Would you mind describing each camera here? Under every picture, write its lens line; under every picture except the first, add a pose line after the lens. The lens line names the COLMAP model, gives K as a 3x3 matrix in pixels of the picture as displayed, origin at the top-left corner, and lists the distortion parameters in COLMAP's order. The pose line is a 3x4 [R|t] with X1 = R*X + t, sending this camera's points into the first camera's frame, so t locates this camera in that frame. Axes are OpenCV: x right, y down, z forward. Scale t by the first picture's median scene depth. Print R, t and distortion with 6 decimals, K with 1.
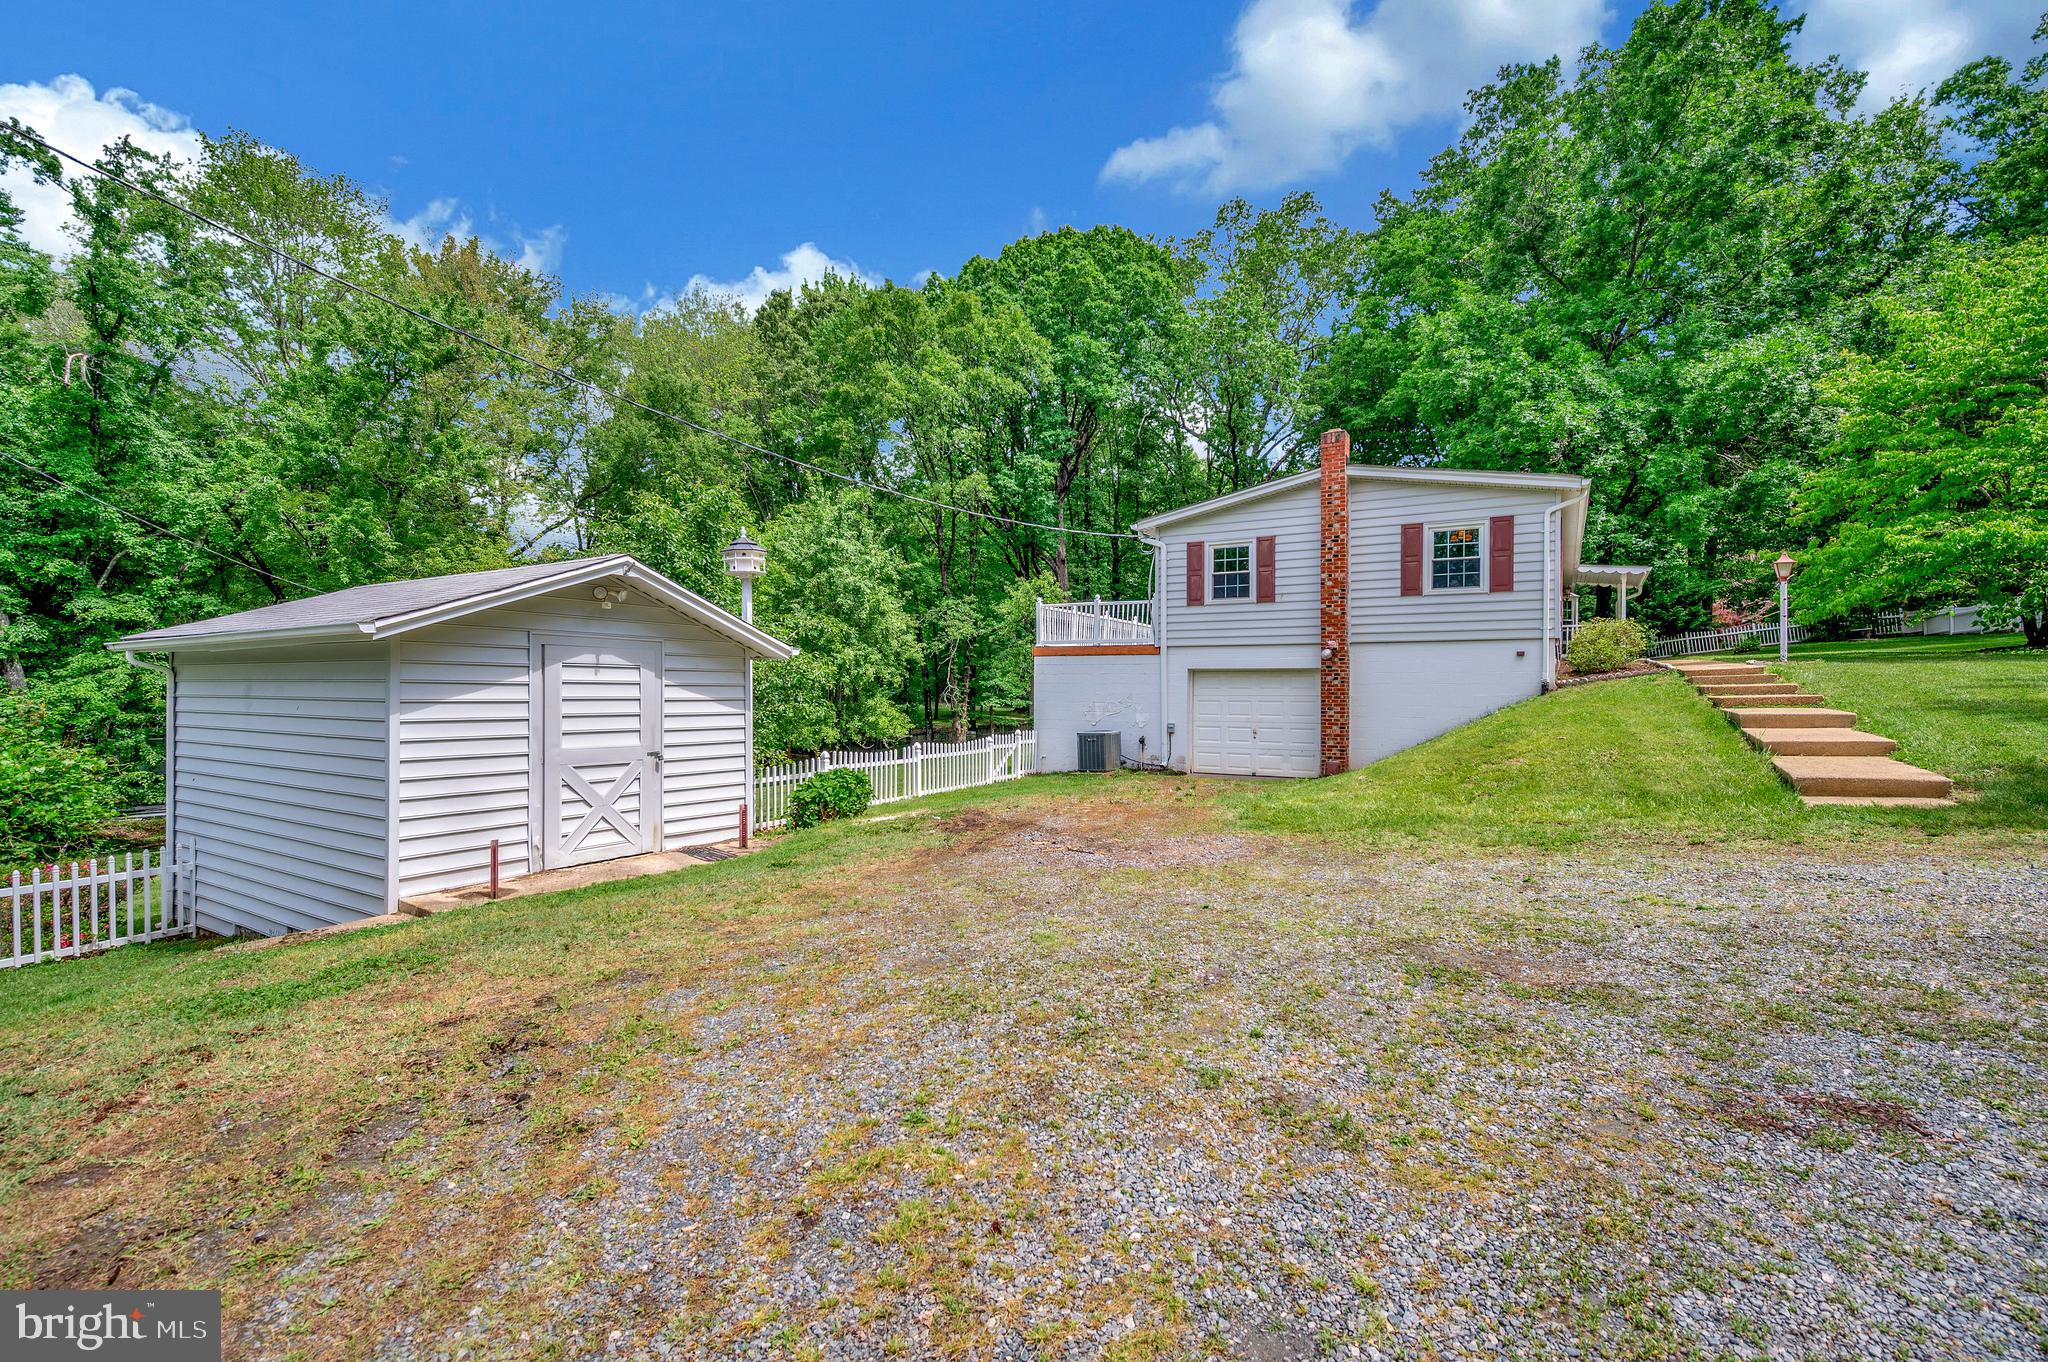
lens RADIAL K [[884.3, 0, 1024.0], [0, 884.3, 681.0], [0, 0, 1]] dist [0.002093, -0.000382]
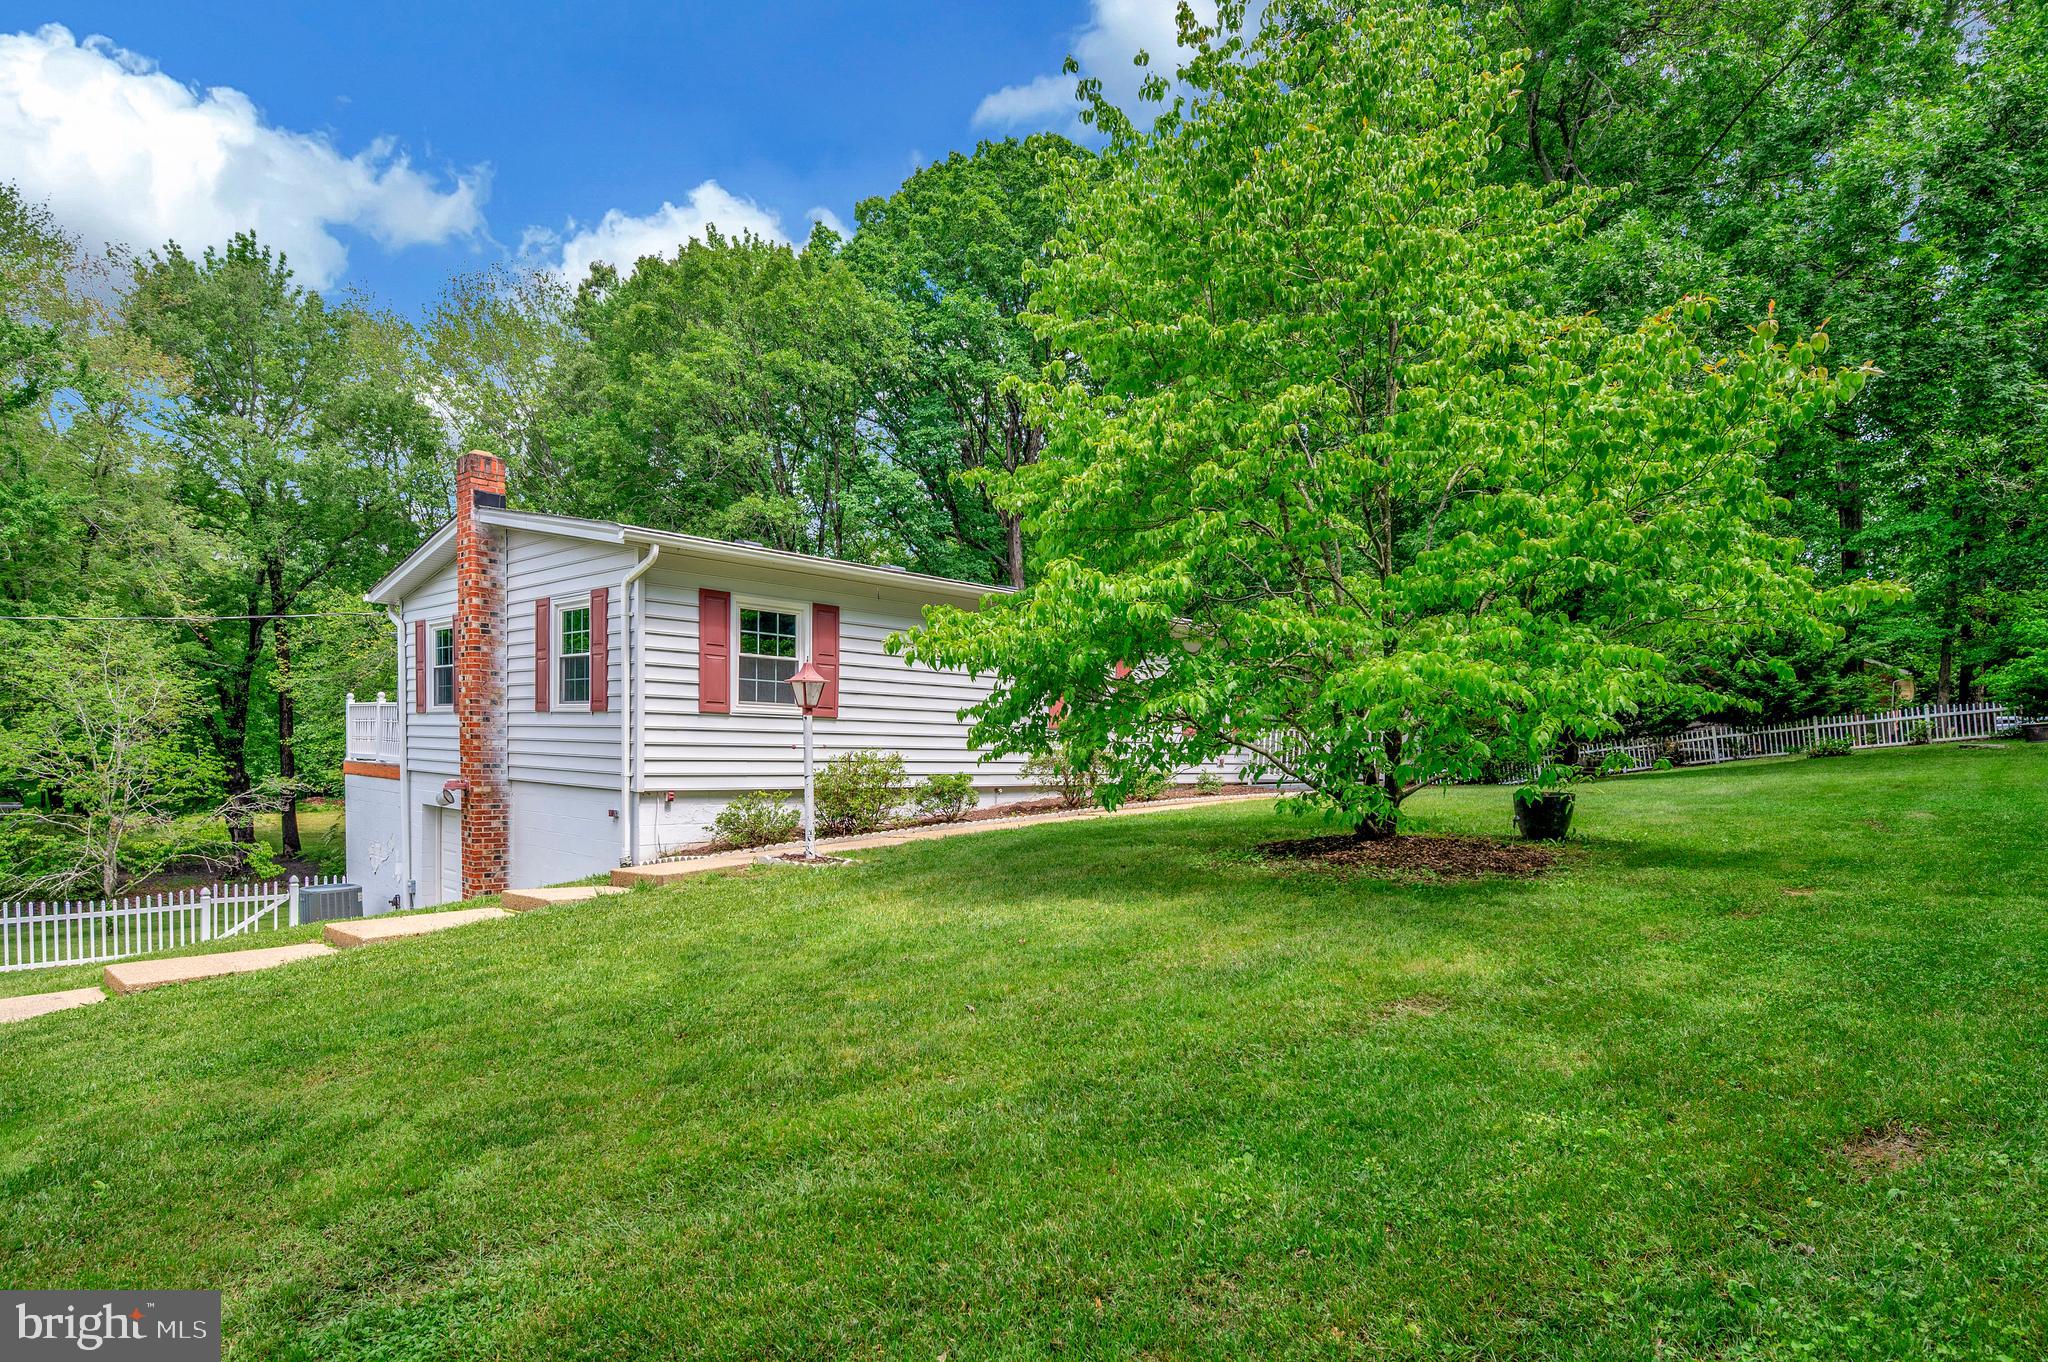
lens RADIAL K [[1121.7, 0, 1026.2], [0, 1121.7, 788.7], [0, 0, 1]] dist [-0.015692, 0.001613]
pose [[0.977512, 0.026345, -0.209228, 0.850330], [-0.016972, 0.998775, 0.046471, -0.075914], [0.210196, -0.041875, 0.976762, 0.254005]]
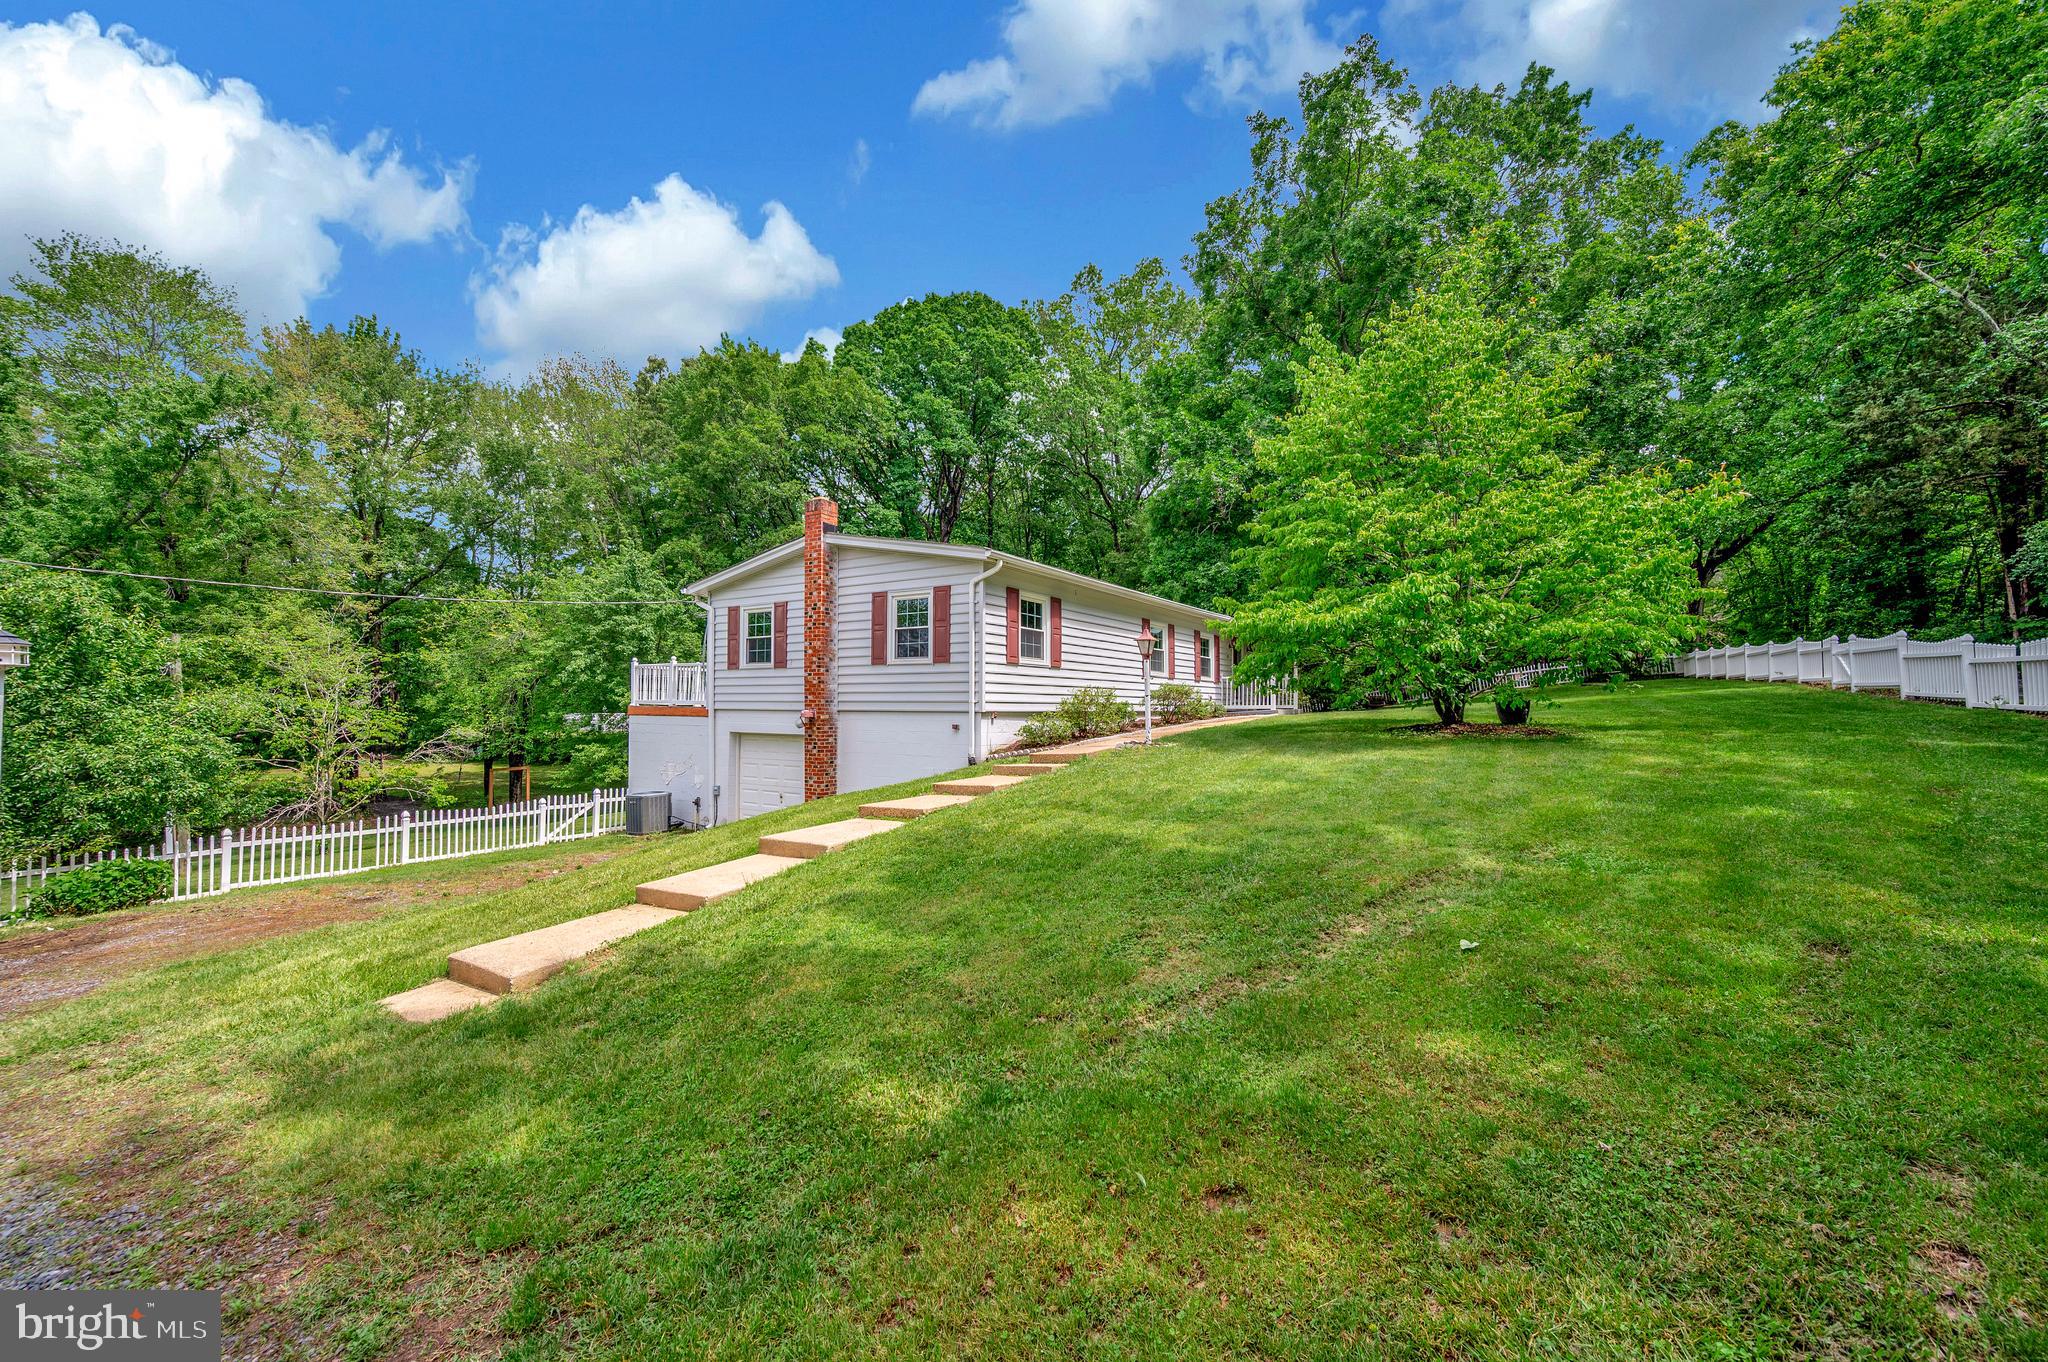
lens RADIAL K [[806.9, 0, 1024.0], [0, 806.9, 681.0], [0, 0, 1]] dist [-0.002260, -0.000553]
pose [[0.999545, -0.000040, -0.030159, 0.561631], [-0.000673, 0.999721, -0.023623, -0.051289], [0.030152, 0.023632, 0.999266, 0.094437]]
